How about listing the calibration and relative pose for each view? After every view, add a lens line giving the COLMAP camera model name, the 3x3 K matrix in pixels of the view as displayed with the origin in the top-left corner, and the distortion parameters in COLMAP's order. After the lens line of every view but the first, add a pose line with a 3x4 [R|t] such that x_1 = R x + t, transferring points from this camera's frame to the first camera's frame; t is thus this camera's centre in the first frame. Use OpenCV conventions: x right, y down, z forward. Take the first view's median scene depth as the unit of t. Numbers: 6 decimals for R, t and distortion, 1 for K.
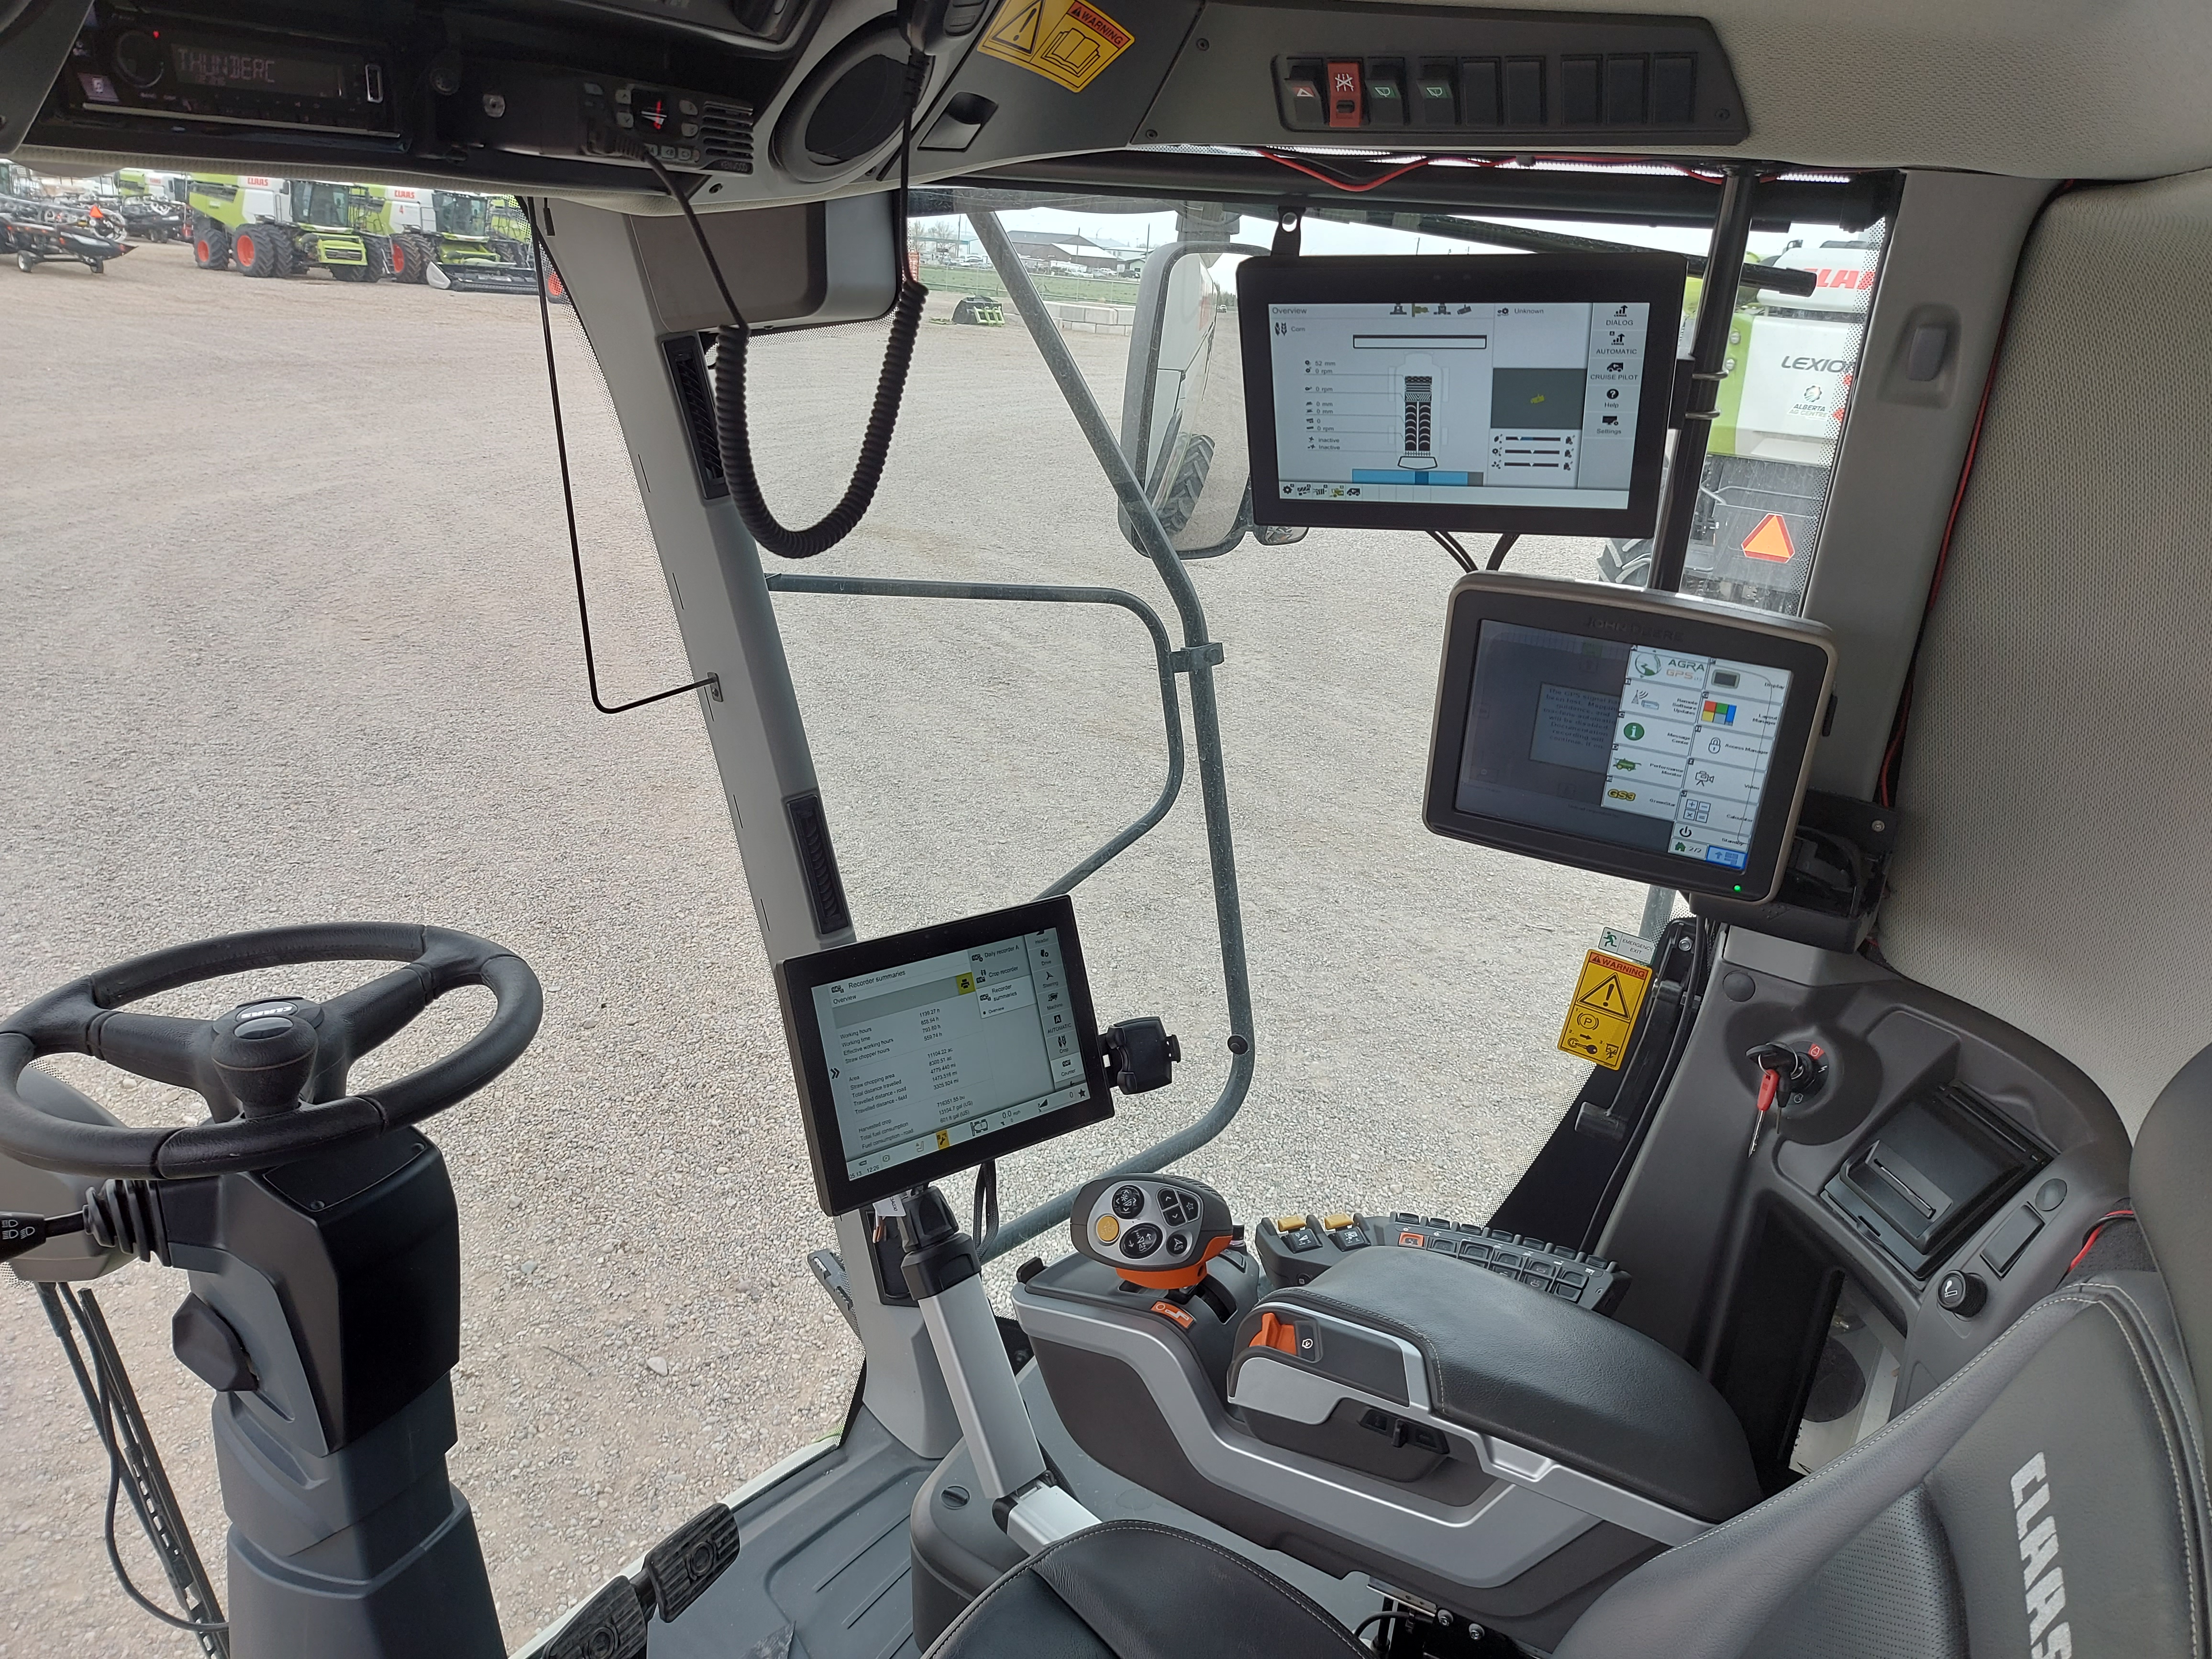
lens RADIAL K [[1616.6, 0, 1100.6], [0, 1616.6, 934.5], [0, 0, 1]] dist [0.197985, -0.094893]
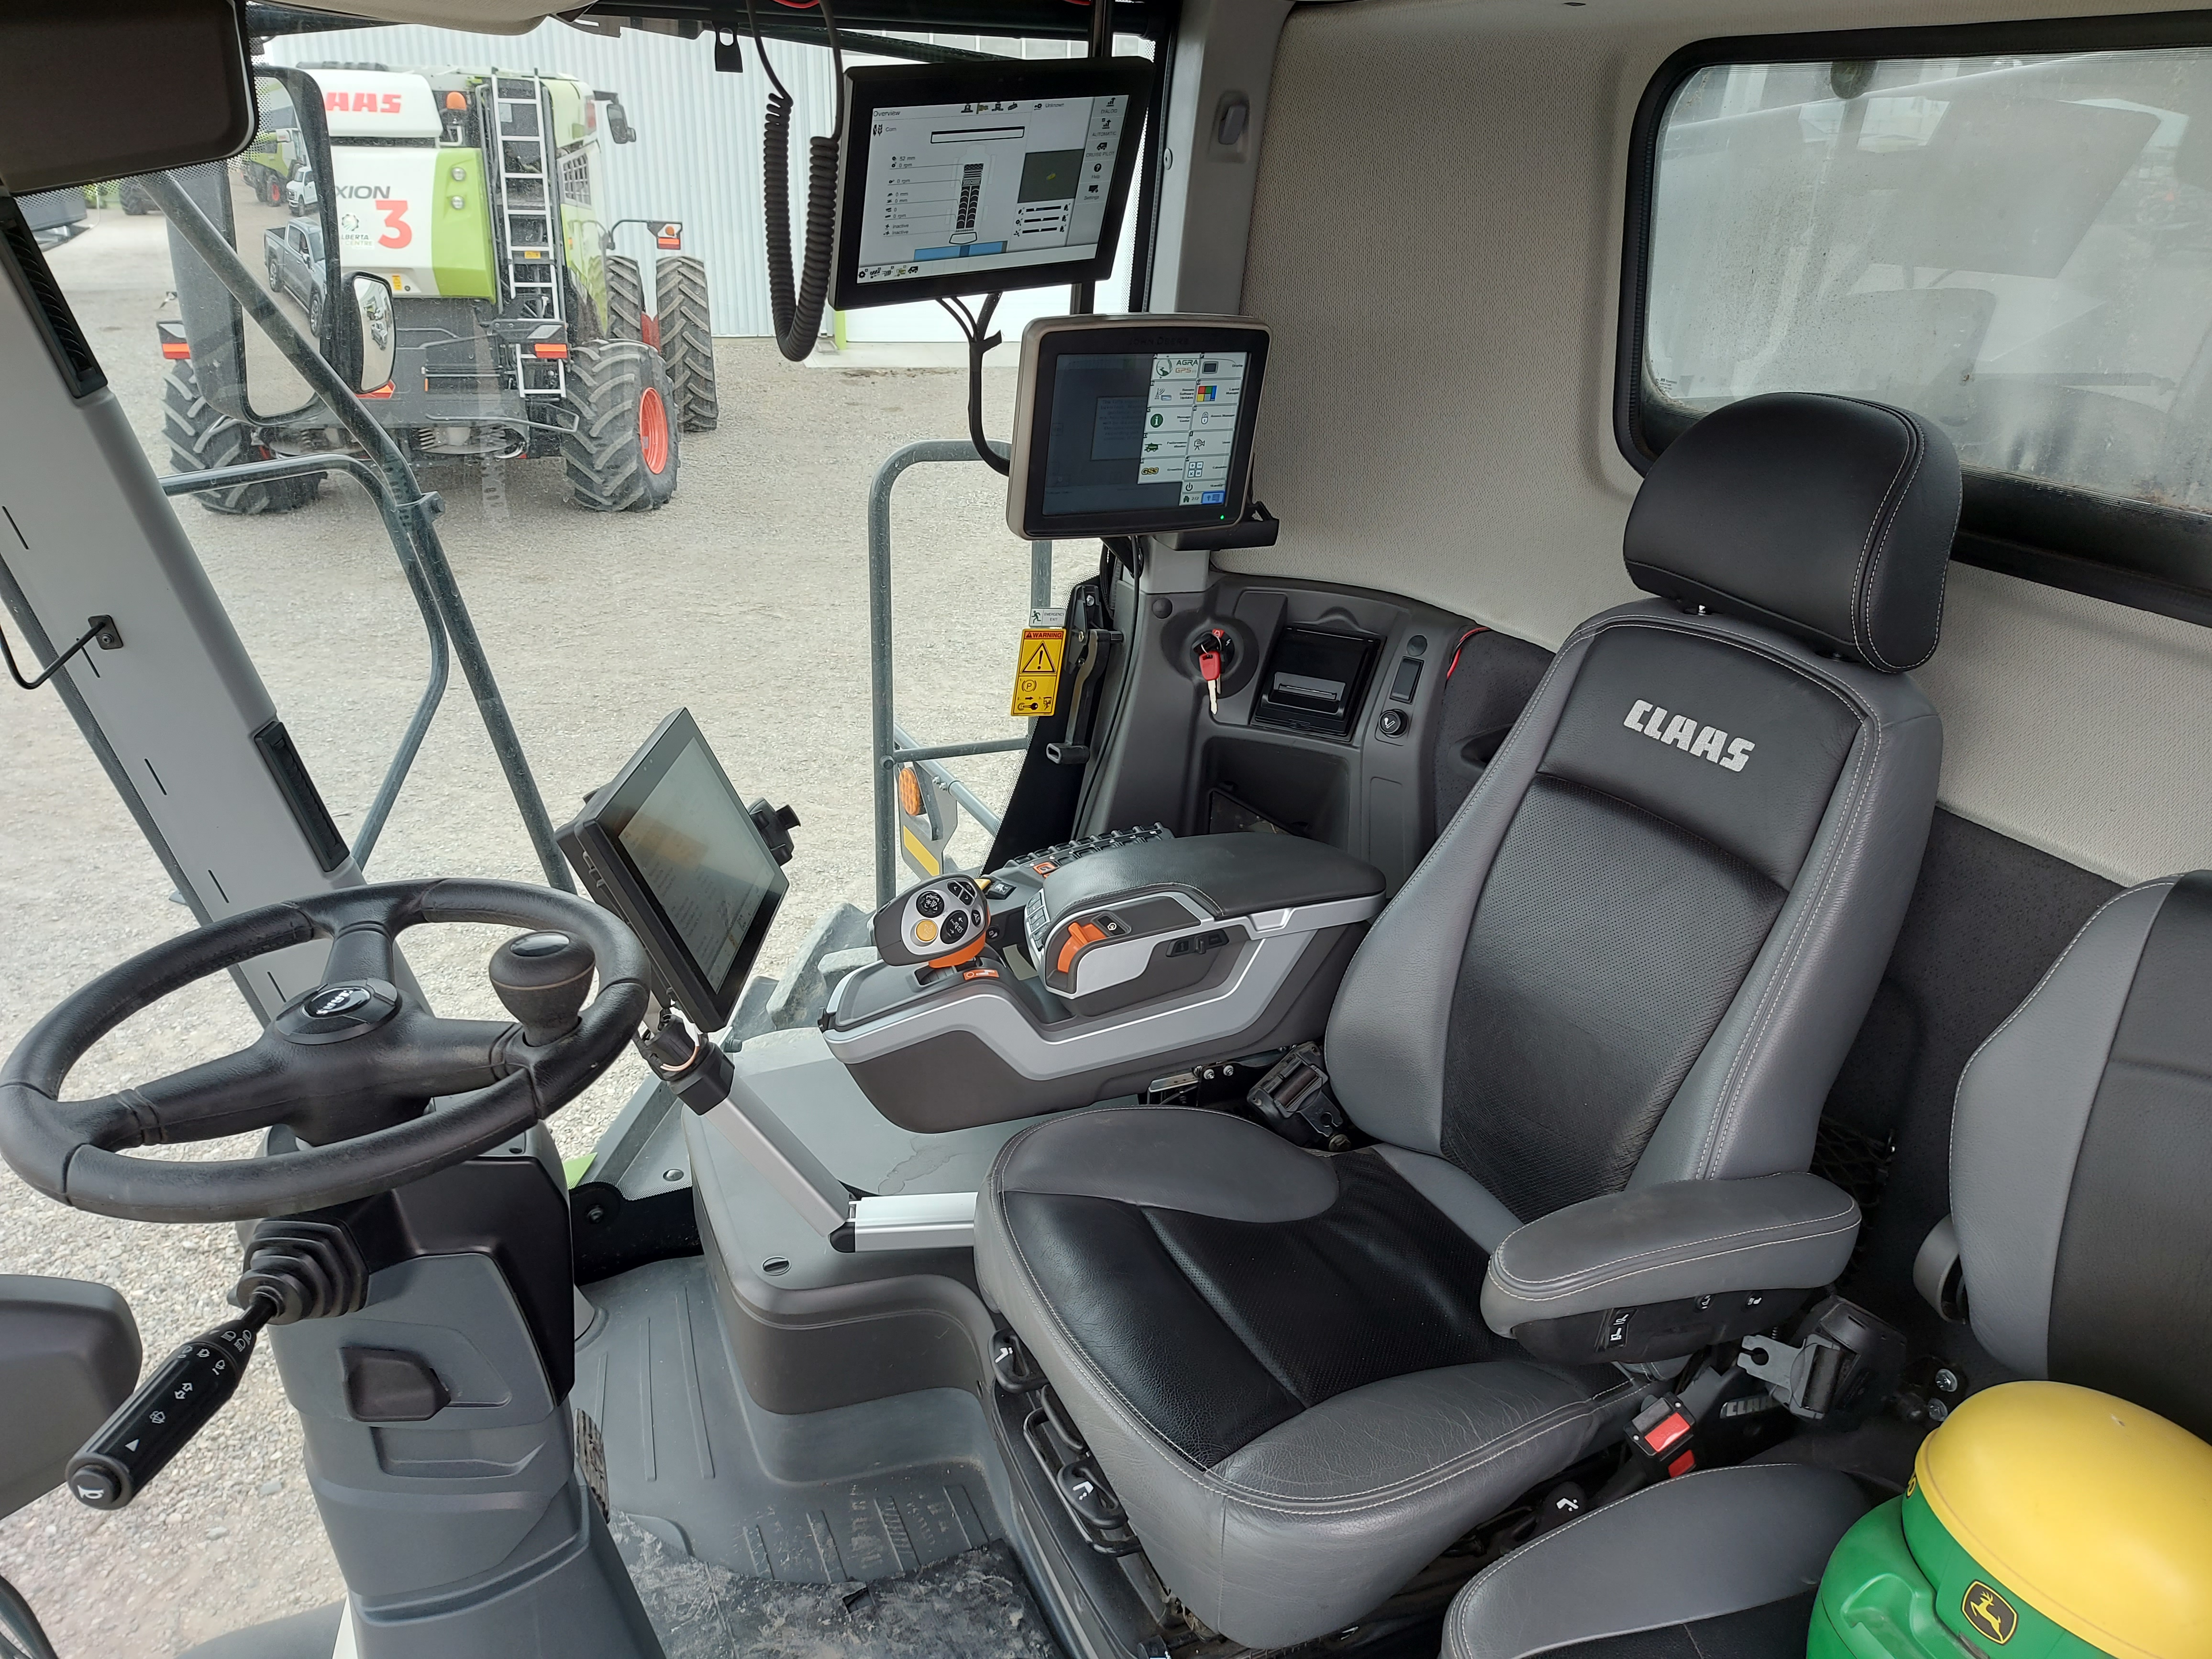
lens RADIAL K [[1616.6, 0, 1100.6], [0, 1616.6, 934.5], [0, 0, 1]] dist [0.197985, -0.094893]
pose [[0.640127, -0.390060, 0.661884, -0.804550], [0.326782, 0.917946, 0.224921, -0.050963], [-0.695306, 0.072314, 0.715067, 0.056053]]
